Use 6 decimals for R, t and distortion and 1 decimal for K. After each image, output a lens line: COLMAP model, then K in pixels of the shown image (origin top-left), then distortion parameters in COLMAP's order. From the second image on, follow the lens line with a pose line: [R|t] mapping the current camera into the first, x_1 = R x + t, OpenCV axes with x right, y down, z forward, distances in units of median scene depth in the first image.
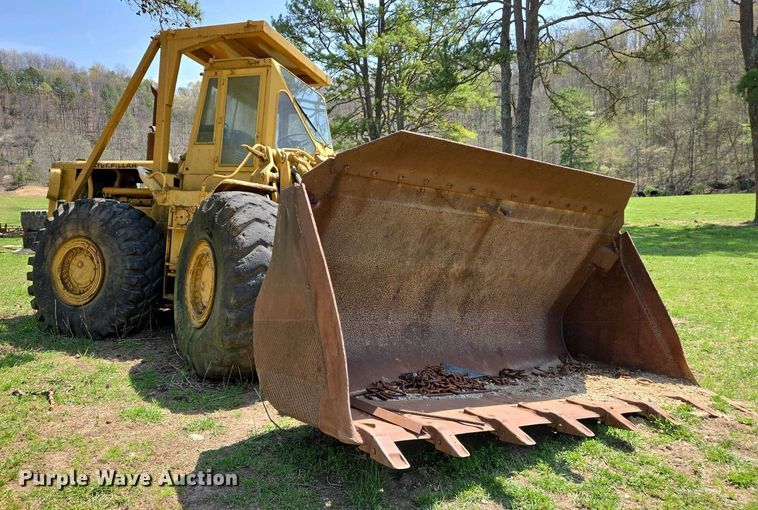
lens RADIAL K [[552.1, 0, 334.1], [0, 552.1, 257.0], [0, 0, 1]] dist [0.048038, -0.042367]
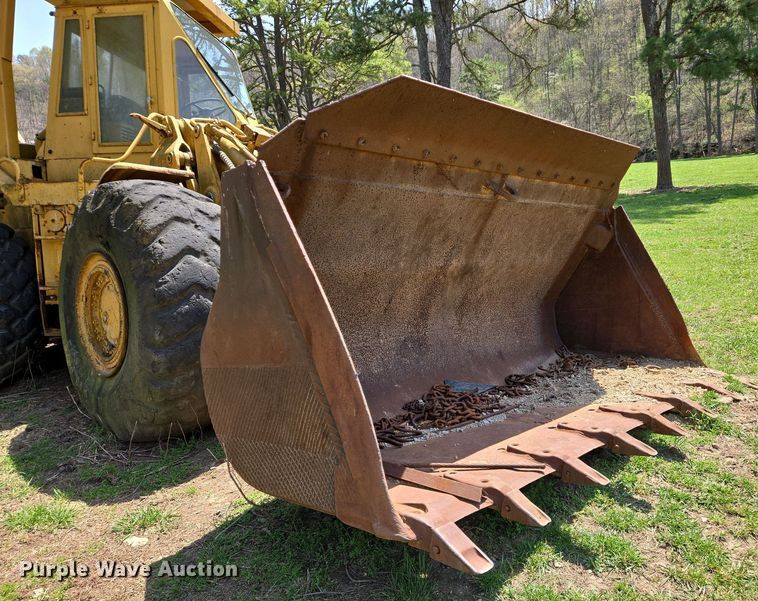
lens RADIAL K [[578.1, 0, 427.8], [0, 578.1, 325.9], [0, 0, 1]] dist [0.070728, -0.079676]
pose [[0.954258, -0.116097, 0.275525, -0.057792], [0.077465, 0.986068, 0.147204, -0.018381], [-0.288776, -0.119127, 0.949956, 0.185885]]
